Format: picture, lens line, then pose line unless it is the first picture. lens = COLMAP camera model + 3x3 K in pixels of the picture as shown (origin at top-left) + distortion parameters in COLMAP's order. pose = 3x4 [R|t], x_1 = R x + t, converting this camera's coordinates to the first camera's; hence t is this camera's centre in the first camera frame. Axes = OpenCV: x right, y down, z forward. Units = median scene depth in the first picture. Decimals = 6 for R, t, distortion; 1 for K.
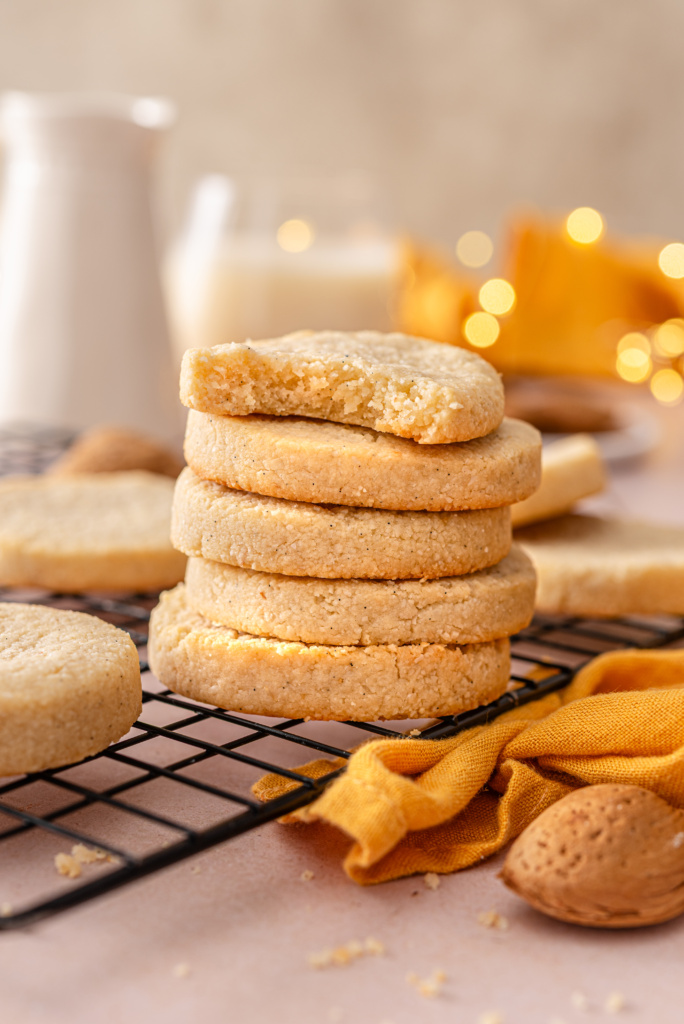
lens RADIAL K [[1729.2, 0, 342.0], [0, 1729.2, 512.0], [0, 0, 1]] dist [-0.050775, 0.014643]
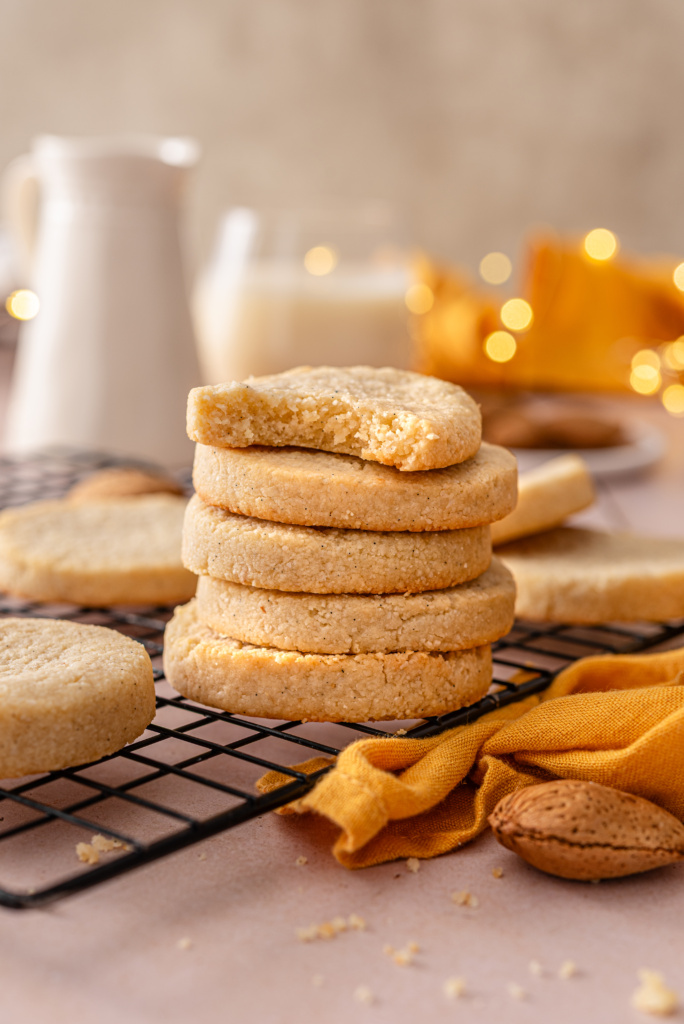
lens RADIAL K [[1729.2, 0, 342.0], [0, 1729.2, 512.0], [0, 0, 1]] dist [-0.050775, 0.014643]
pose [[0.999338, -0.013706, -0.033701, 0.043387], [0.013645, 0.999905, -0.002051, -0.011389], [0.033725, 0.001590, 0.999430, -0.106577]]
